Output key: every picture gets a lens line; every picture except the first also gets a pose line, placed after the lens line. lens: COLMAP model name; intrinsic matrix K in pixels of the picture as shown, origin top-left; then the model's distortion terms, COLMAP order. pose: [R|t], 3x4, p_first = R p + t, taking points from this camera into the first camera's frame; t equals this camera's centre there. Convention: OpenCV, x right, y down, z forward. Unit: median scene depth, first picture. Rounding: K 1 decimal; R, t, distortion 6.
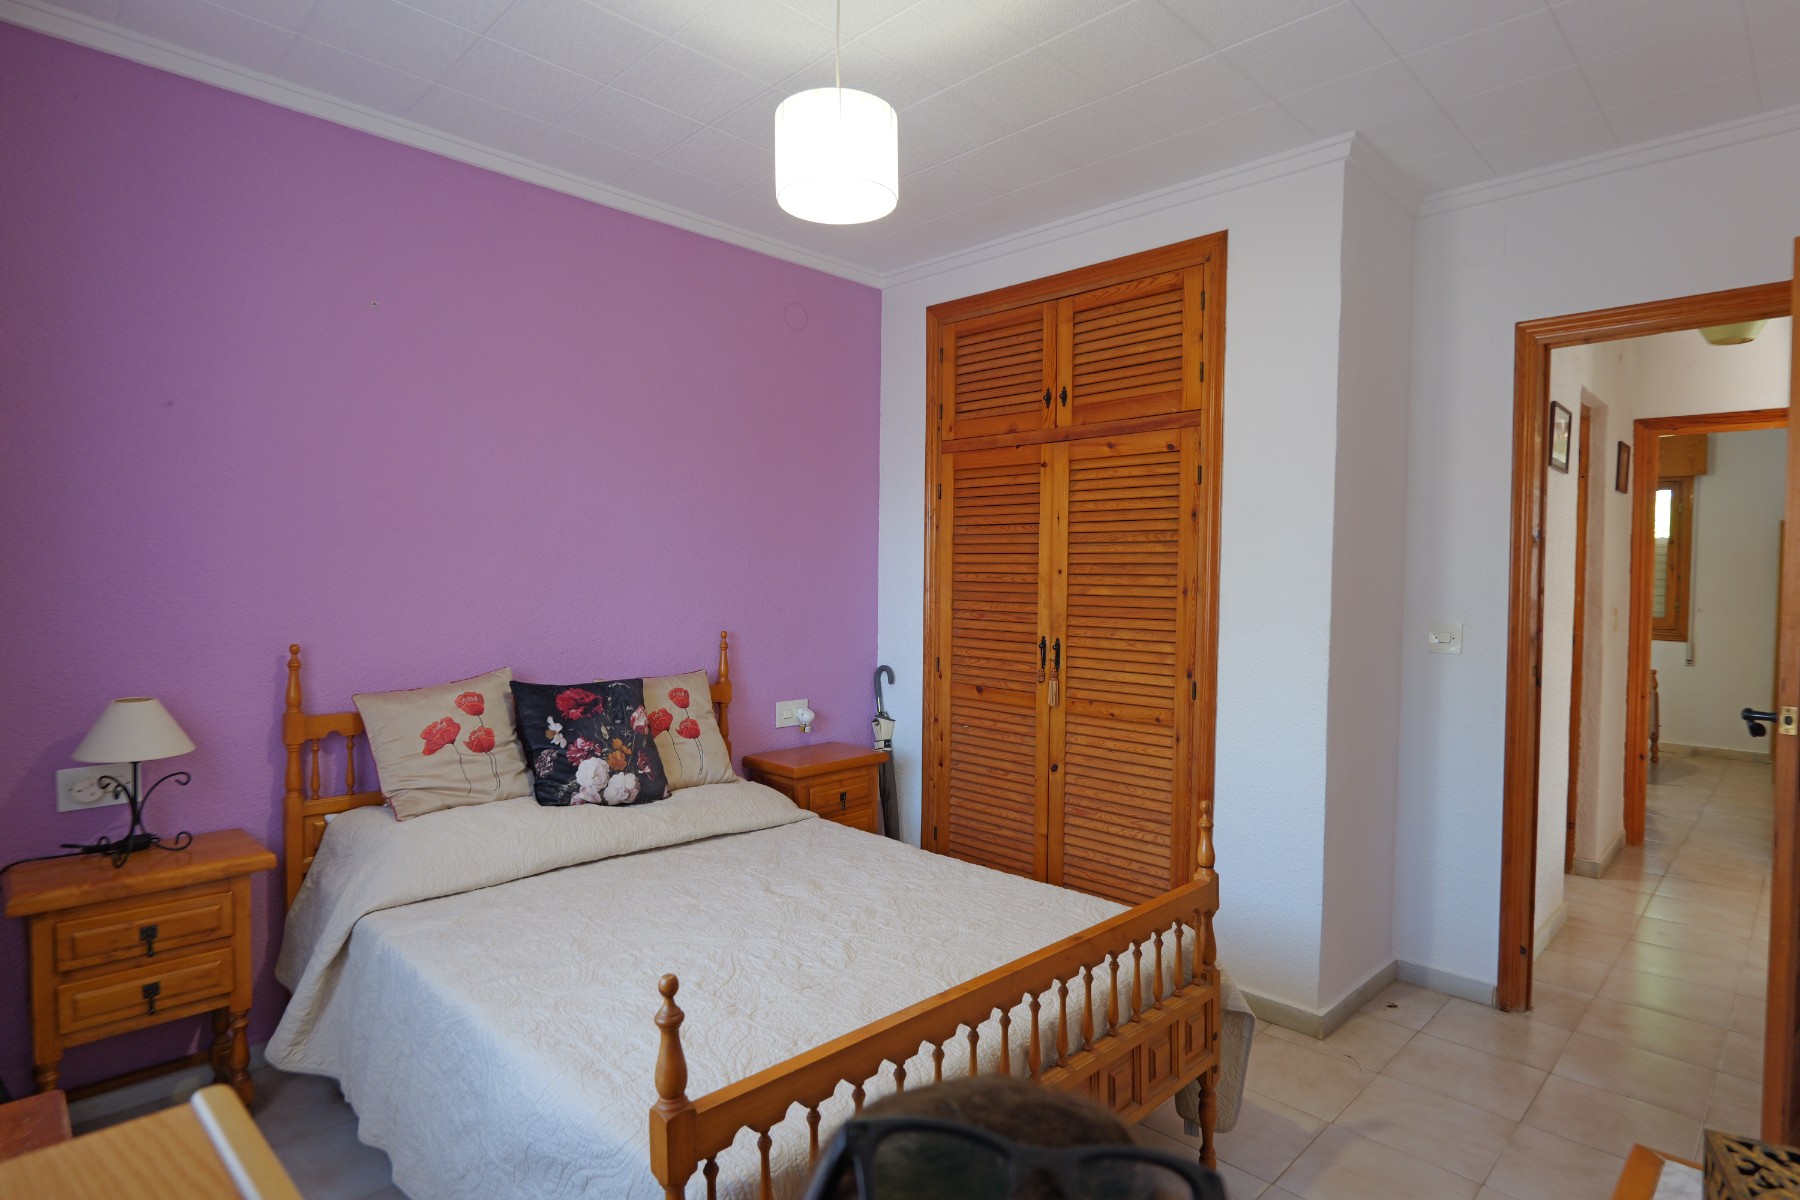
lens RADIAL K [[944.2, 0, 916.3], [0, 944.2, 605.1], [0, 0, 1]] dist [-0.010894, 0.000673]
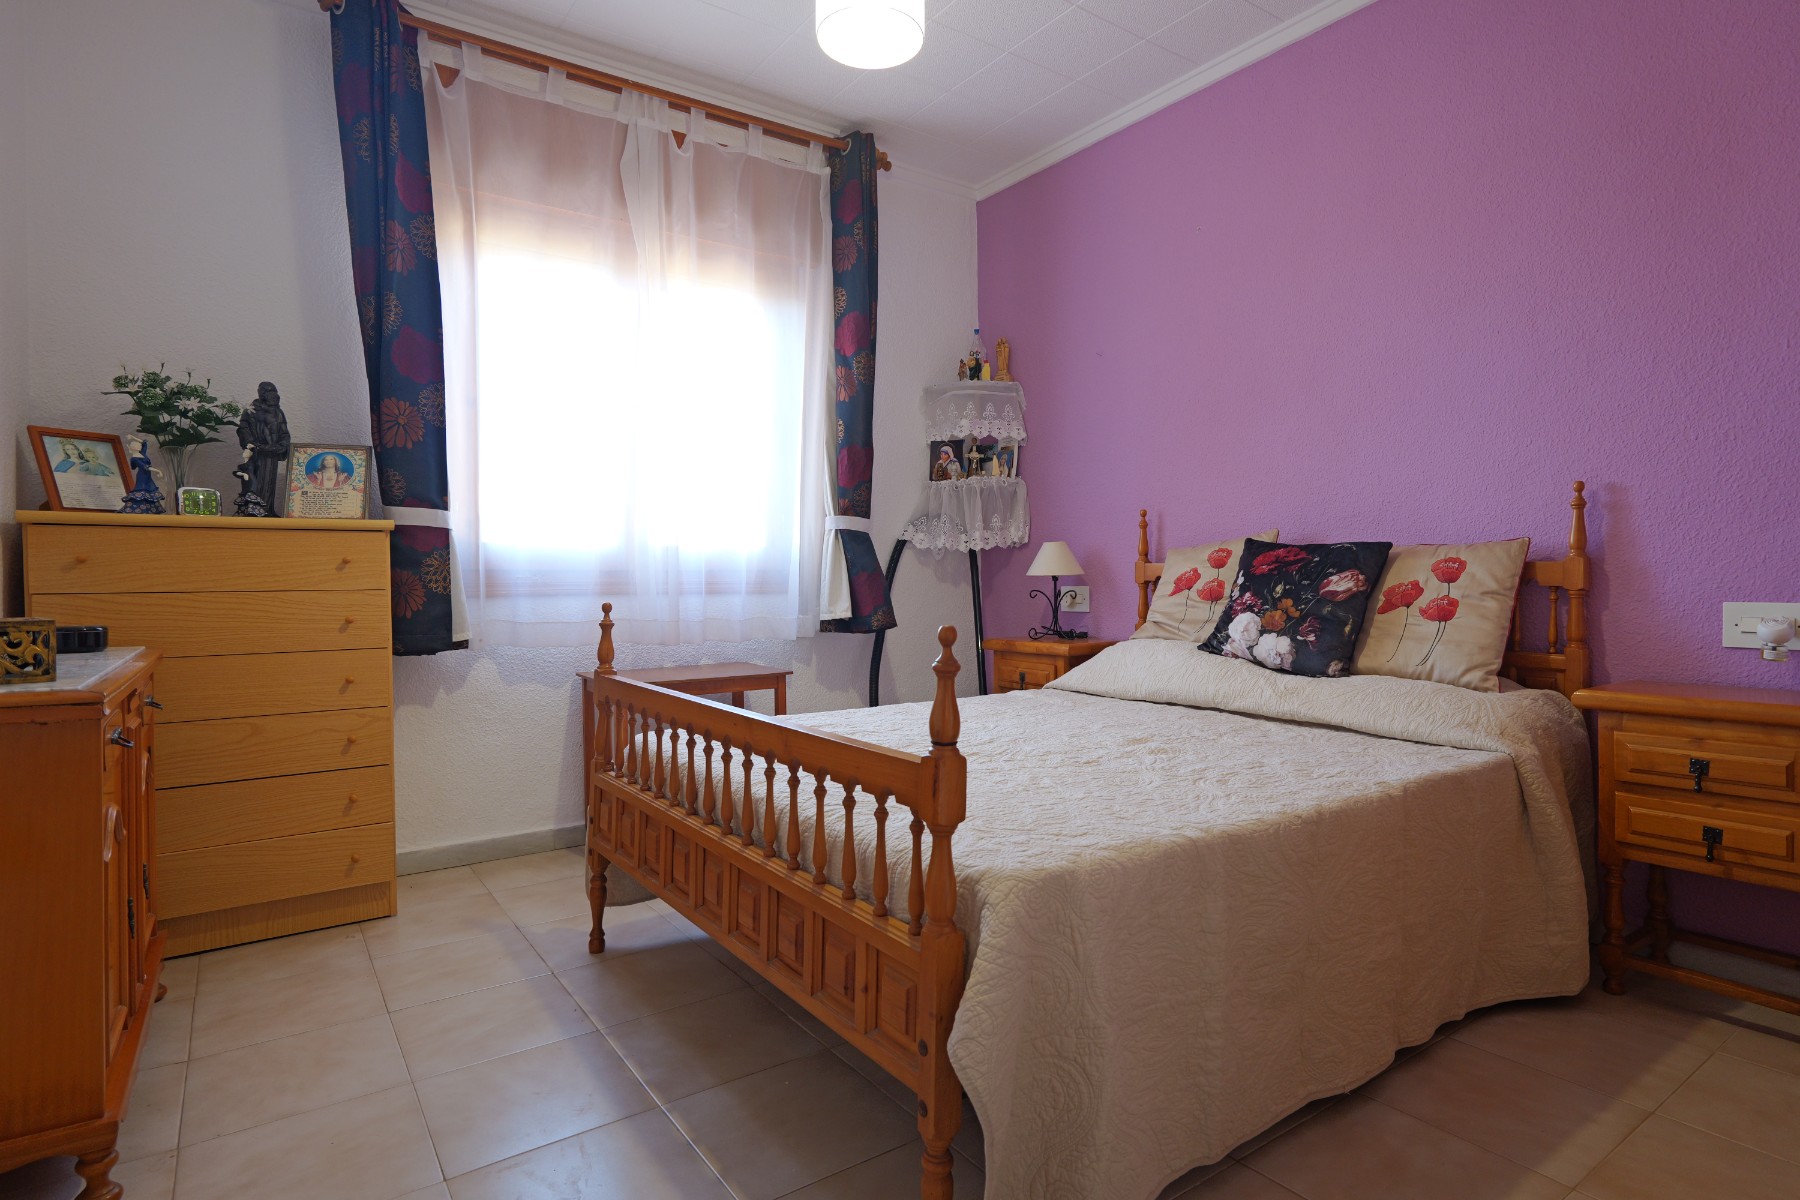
lens RADIAL K [[944.2, 0, 913.4], [0, 944.2, 601.8], [0, 0, 1]] dist [-0.010894, 0.000673]
pose [[-0.175234, 0.012801, -0.984444, 0.653265], [-0.029943, 0.999384, 0.018325, 0.142230], [0.984071, 0.032689, -0.174742, 0.822771]]
